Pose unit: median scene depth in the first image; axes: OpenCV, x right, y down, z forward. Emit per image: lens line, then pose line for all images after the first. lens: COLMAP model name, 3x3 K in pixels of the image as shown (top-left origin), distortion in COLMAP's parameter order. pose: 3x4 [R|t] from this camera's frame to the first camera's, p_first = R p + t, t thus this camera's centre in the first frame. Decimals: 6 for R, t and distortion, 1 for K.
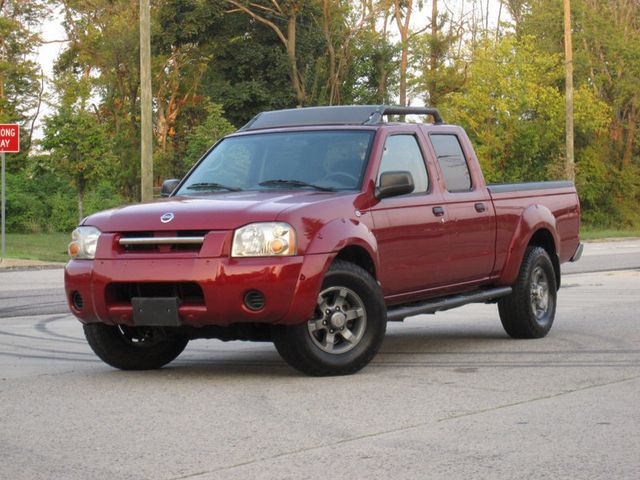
lens RADIAL K [[1809.7, 0, 320.0], [0, 1809.7, 240.0], [0, 0, 1]] dist [-0.004094, -0.063337]
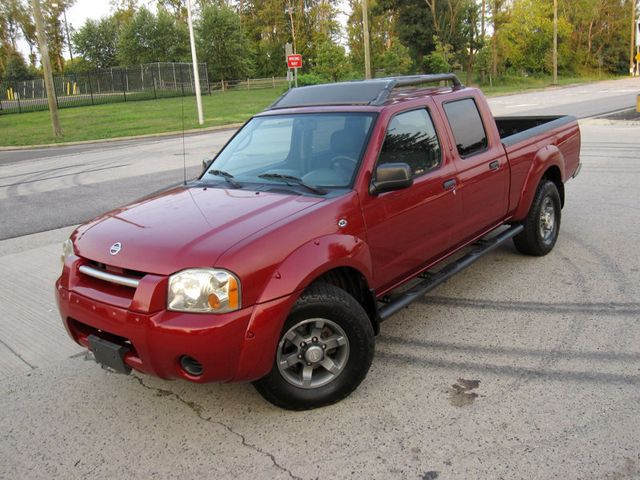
lens RADIAL K [[628.0, 0, 320.0], [0, 628.0, 240.0], [0, 0, 1]] dist [-0.074430, 0.039747]
pose [[0.976679, 0.000881, -0.214704, 0.060542], [0.051697, 0.969607, 0.239146, -0.064236], [0.208389, -0.244668, 0.946949, 0.556484]]
